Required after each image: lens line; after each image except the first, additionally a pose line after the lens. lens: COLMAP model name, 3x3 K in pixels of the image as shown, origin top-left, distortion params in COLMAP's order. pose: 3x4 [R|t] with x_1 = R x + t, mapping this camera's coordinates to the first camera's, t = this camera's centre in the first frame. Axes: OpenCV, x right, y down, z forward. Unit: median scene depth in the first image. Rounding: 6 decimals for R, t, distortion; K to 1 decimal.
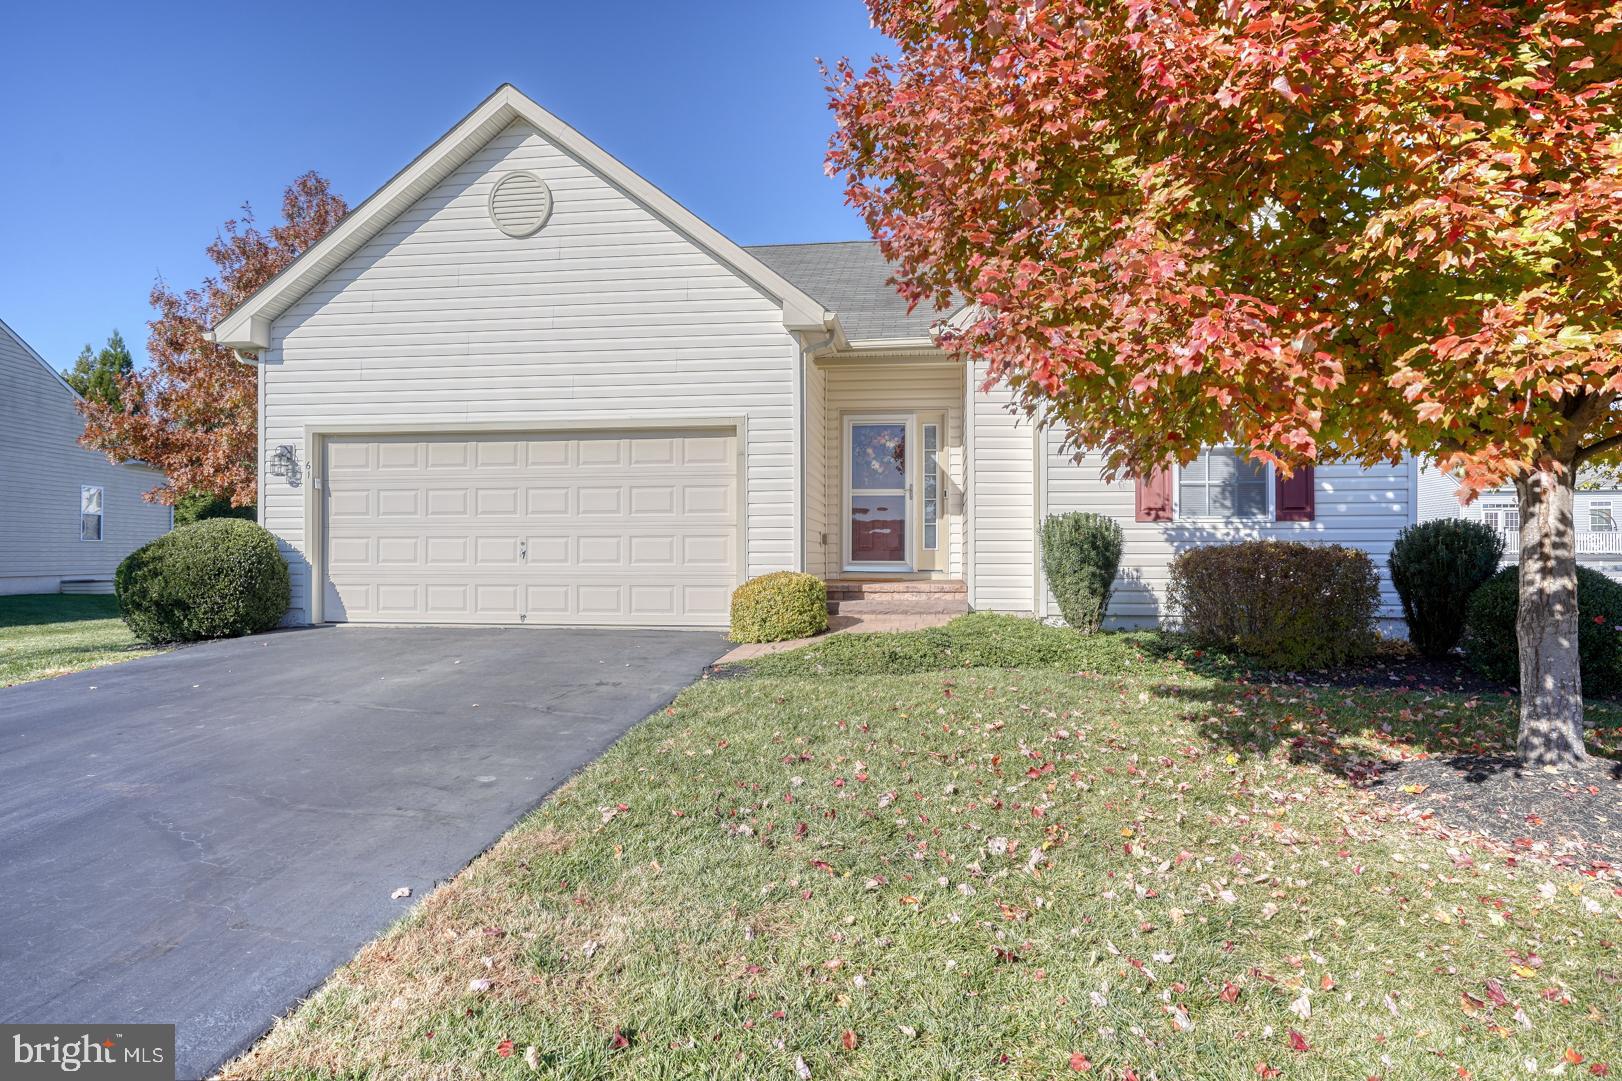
lens RADIAL K [[975.6, 0, 811.3], [0, 975.6, 497.6], [0, 0, 1]] dist [-0.003190, -0.002020]
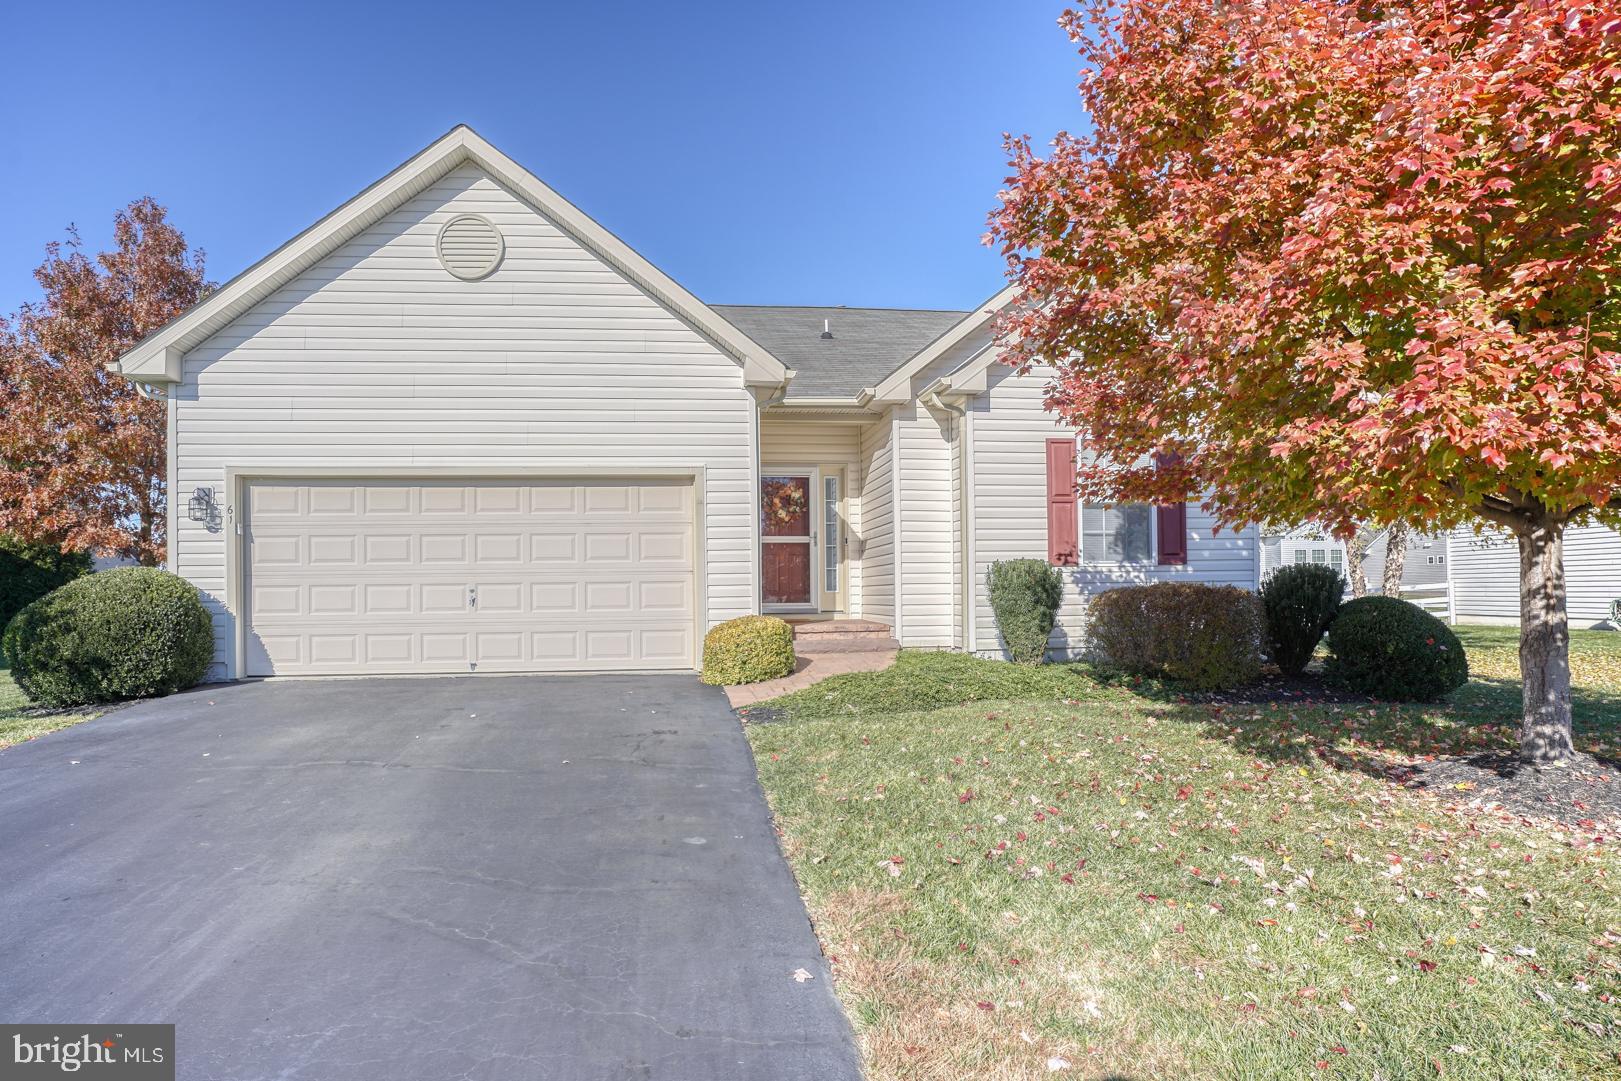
lens RADIAL K [[893.8, 0, 810.5], [0, 893.8, 540.5], [0, 0, 1]] dist [-0.027771, 0.002433]
pose [[0.971973, 0.001937, 0.235087, -0.179116], [-0.001627, 0.999998, -0.001513, -0.003164], [-0.235089, 0.001089, 0.971973, 0.047644]]
